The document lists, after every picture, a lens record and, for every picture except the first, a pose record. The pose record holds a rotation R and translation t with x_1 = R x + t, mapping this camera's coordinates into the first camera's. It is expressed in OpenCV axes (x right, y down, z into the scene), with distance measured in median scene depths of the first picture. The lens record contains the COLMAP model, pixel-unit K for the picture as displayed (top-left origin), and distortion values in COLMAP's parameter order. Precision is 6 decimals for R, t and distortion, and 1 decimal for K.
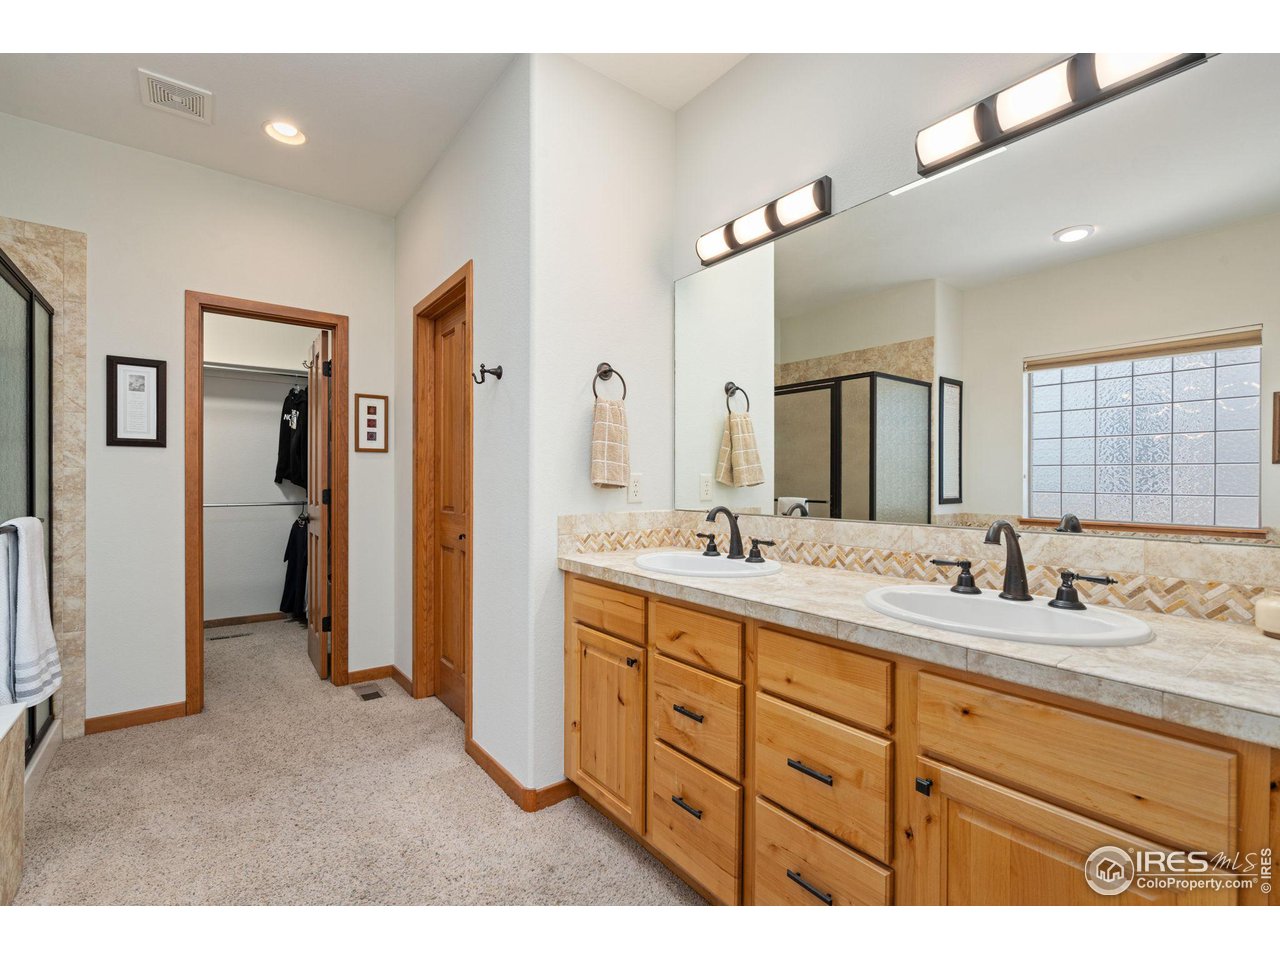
lens RADIAL K [[581.0, 0, 628.5], [0, 581.0, 486.7], [0, 0, 1]] dist [0.002062, -0.000213]
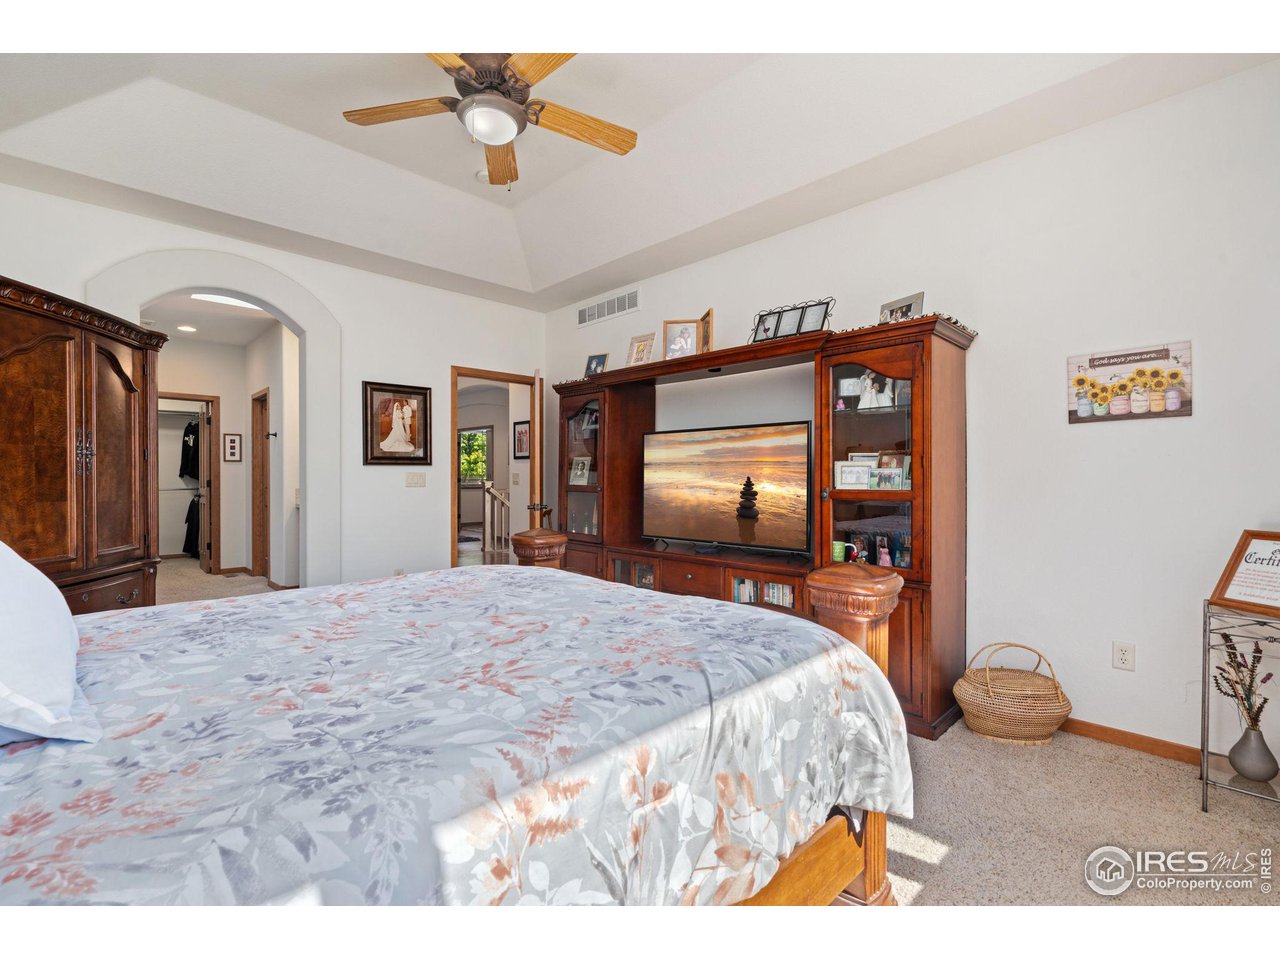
lens RADIAL K [[581.0, 0, 628.5], [0, 581.0, 486.7], [0, 0, 1]] dist [0.002062, -0.000213]
pose [[0.992376, -0.002500, 0.123223, 0.677129], [0.001591, 0.999971, 0.007479, 0.014571], [-0.123238, -0.007226, 0.992351, -1.183616]]
